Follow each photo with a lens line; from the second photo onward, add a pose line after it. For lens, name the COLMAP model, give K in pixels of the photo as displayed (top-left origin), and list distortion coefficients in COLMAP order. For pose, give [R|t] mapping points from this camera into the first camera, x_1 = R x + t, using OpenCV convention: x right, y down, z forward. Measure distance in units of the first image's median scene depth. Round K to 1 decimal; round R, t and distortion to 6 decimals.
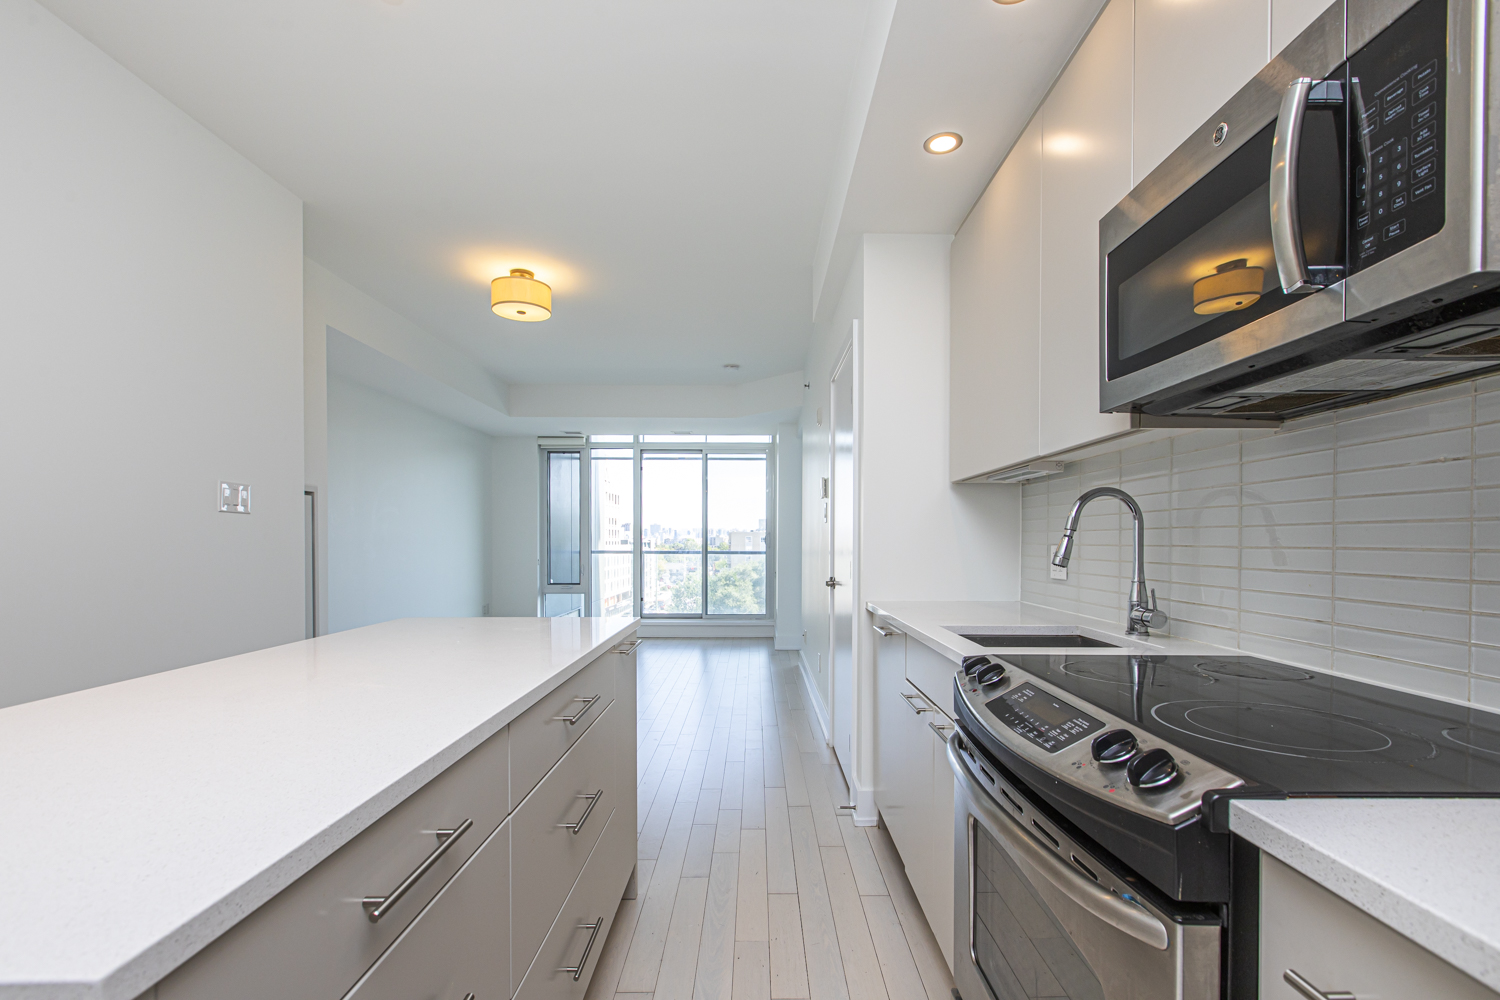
lens RADIAL K [[688.6, 0, 729.9], [0, 688.6, 540.7], [0, 0, 1]] dist [0.003811, -0.000041]
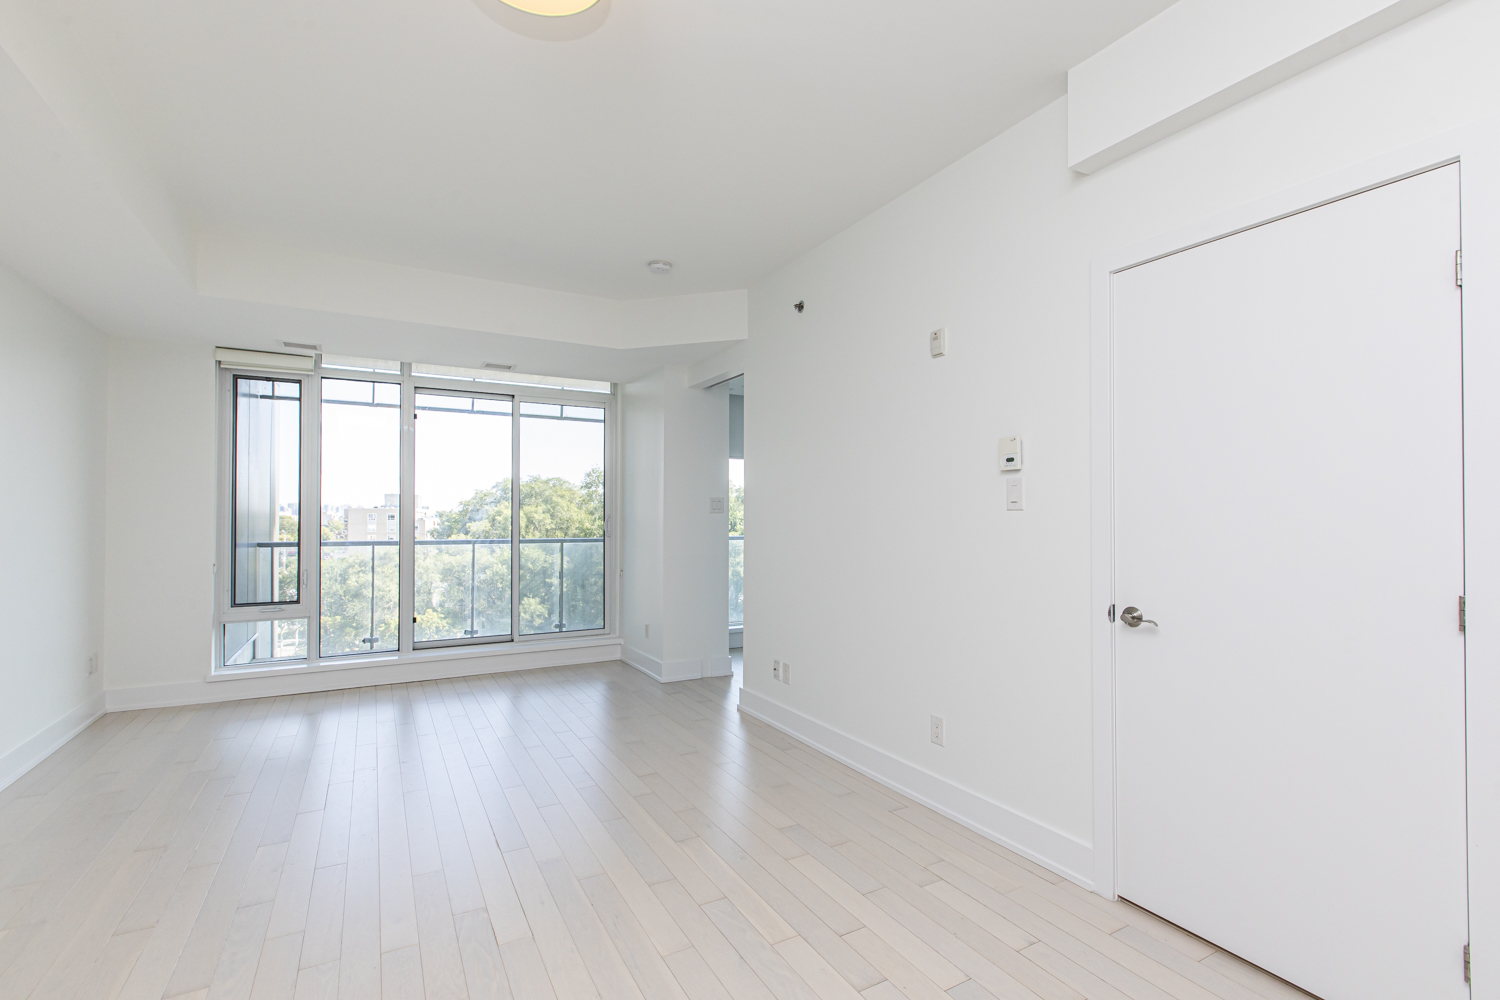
lens RADIAL K [[688.6, 0, 726.0], [0, 688.6, 499.1], [0, 0, 1]] dist [0.003811, -0.000041]
pose [[0.881768, 0.006886, 0.471632, -1.048629], [0.005232, 0.999689, -0.024377, -0.060336], [-0.471654, 0.023963, 0.881458, 1.644073]]
